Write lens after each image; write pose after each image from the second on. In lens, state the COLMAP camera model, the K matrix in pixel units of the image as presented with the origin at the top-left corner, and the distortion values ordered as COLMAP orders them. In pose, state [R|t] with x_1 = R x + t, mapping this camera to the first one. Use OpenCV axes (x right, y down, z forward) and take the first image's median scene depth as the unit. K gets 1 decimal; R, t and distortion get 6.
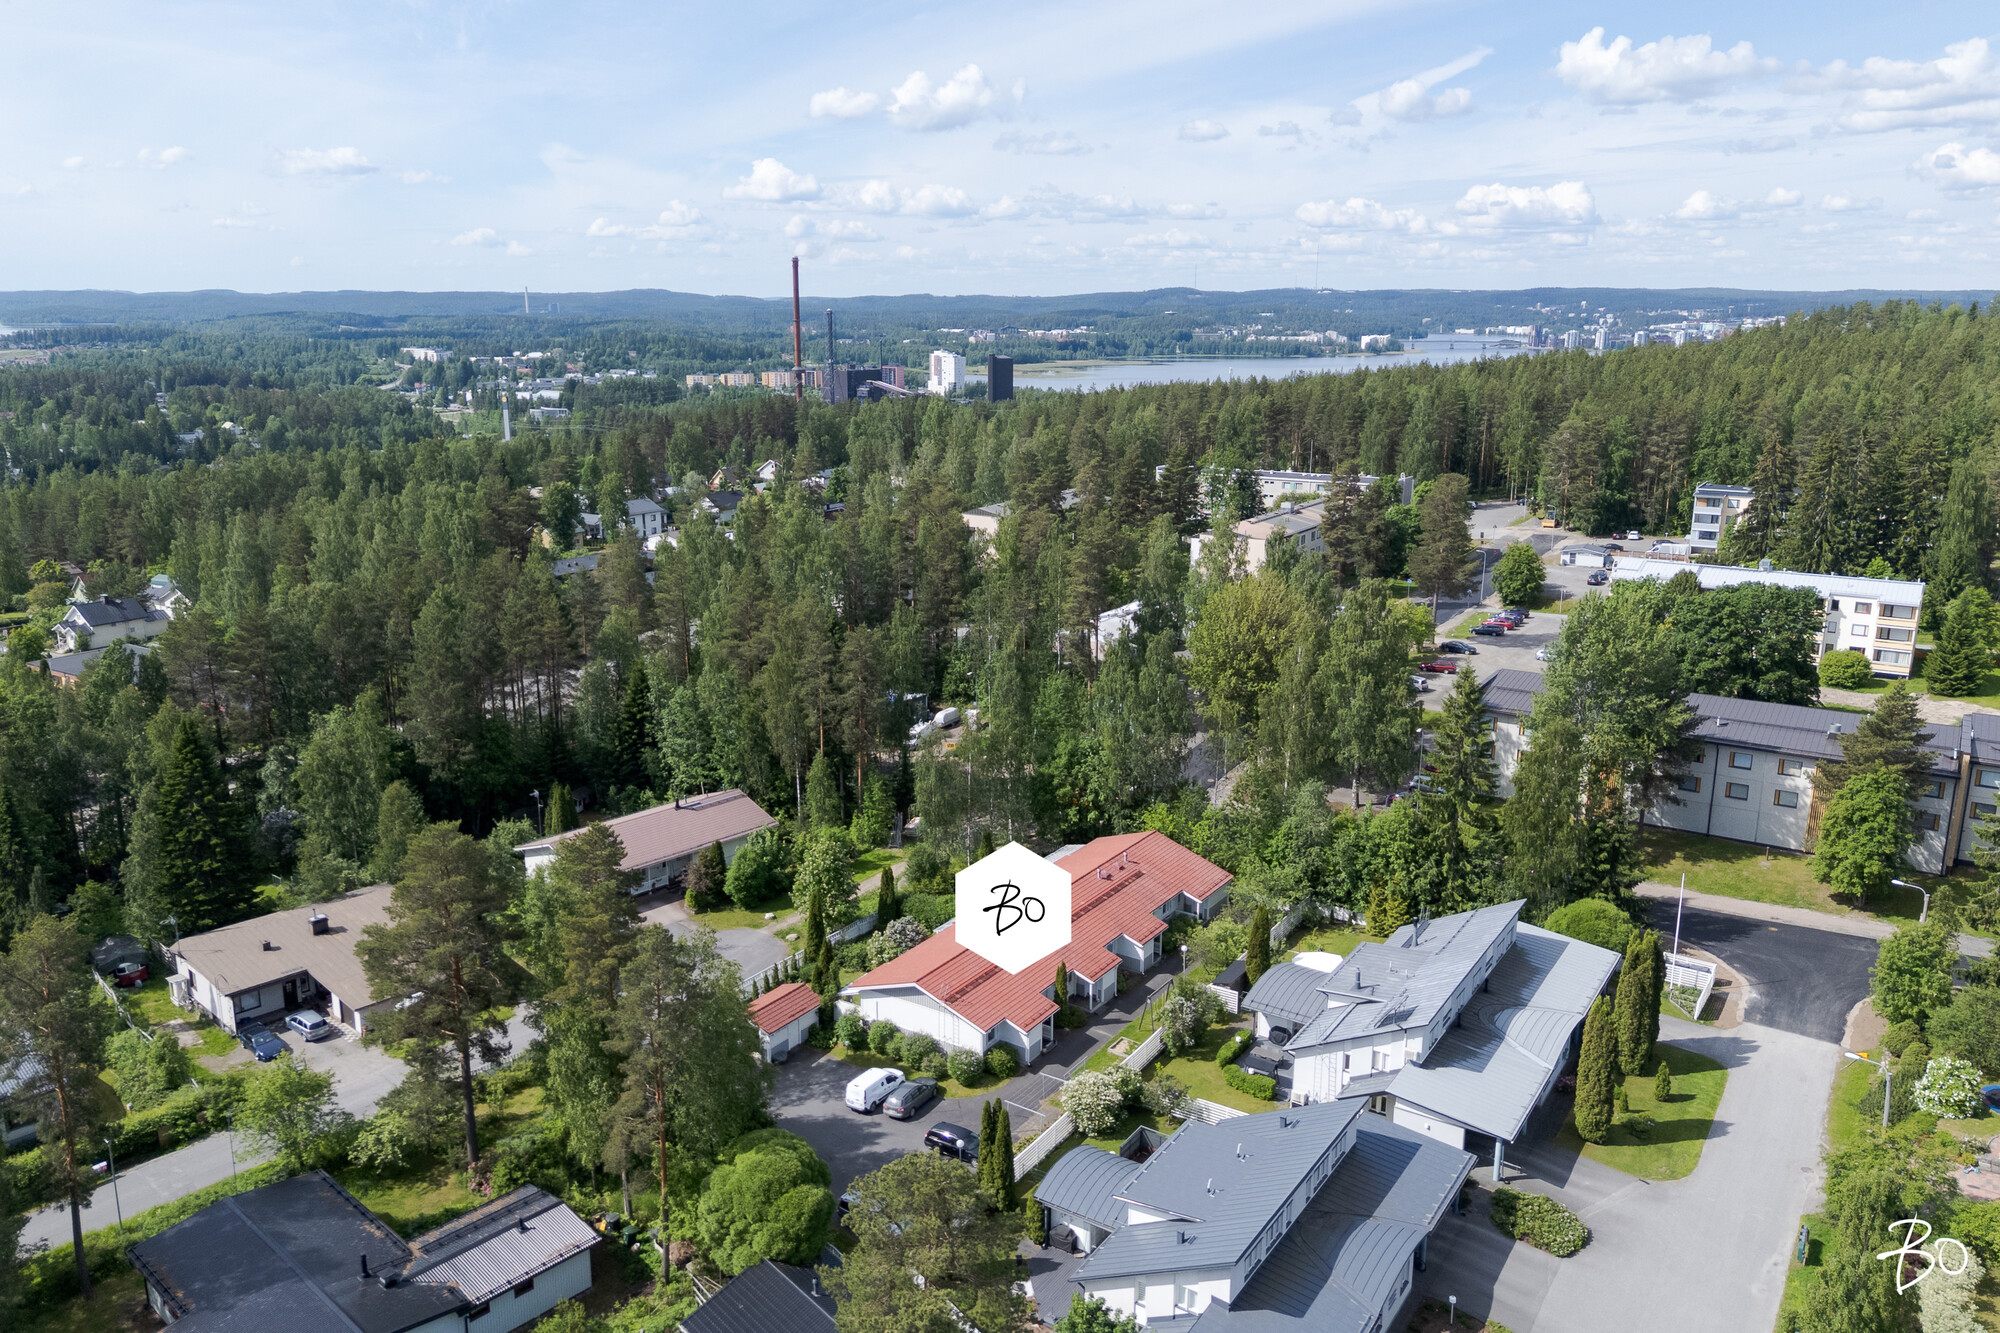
lens RADIAL K [[1450.2, 0, 1000.0], [0, 1450.2, 666.5], [0, 0, 1]] dist [-0.005511, -0.007105]
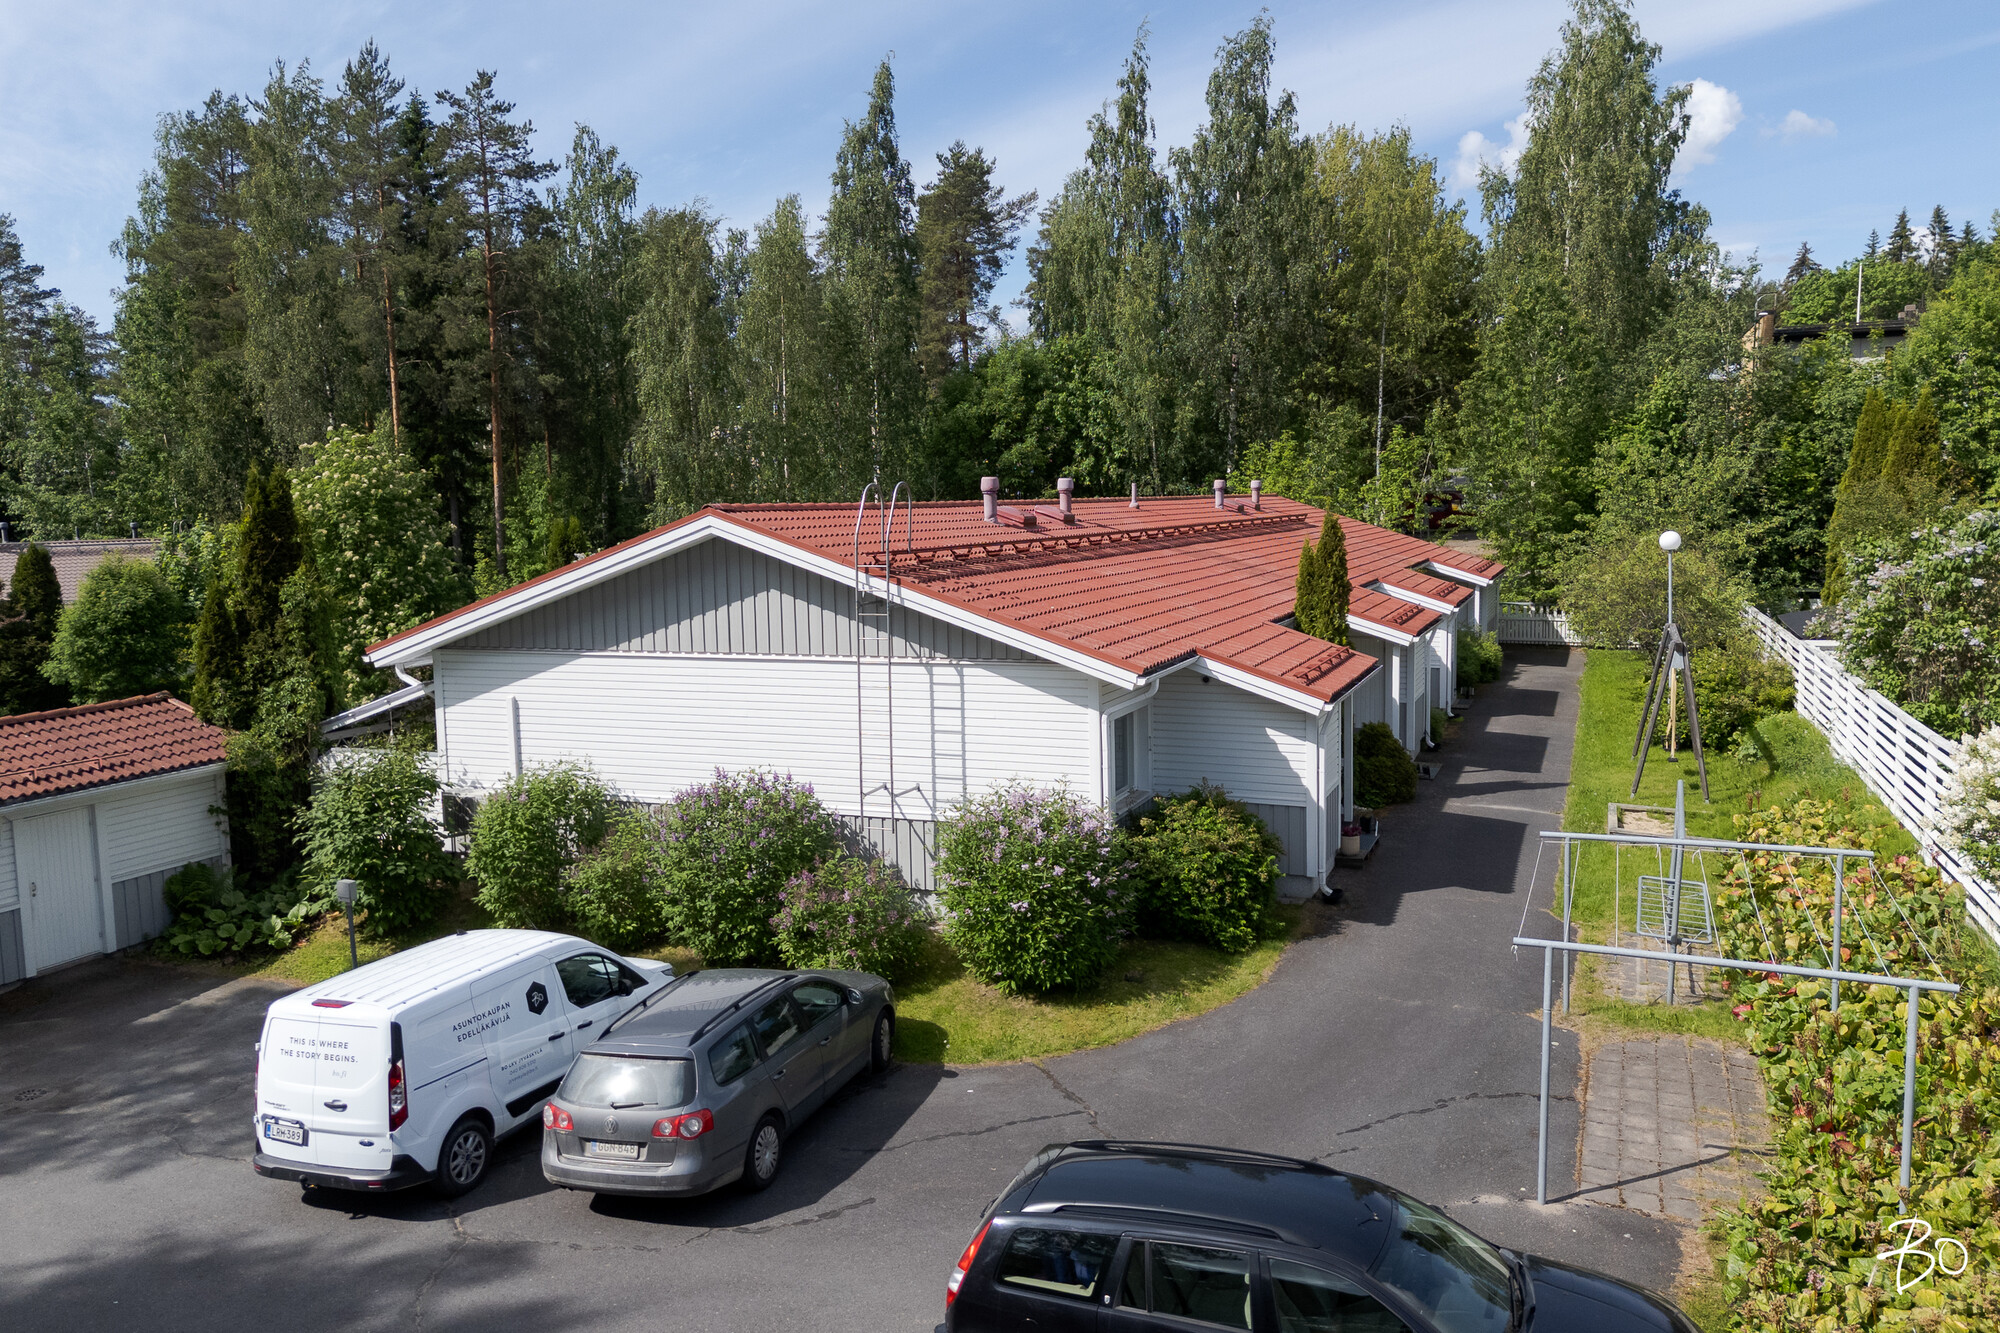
lens RADIAL K [[1450.2, 0, 1000.0], [0, 1450.2, 666.5], [0, 0, 1]] dist [-0.005511, -0.007105]
pose [[0.977437, -0.025762, 0.209652, -0.063494], [0.058844, 0.986452, -0.153131, 0.275089], [-0.202867, 0.162013, 0.965711, 0.827280]]
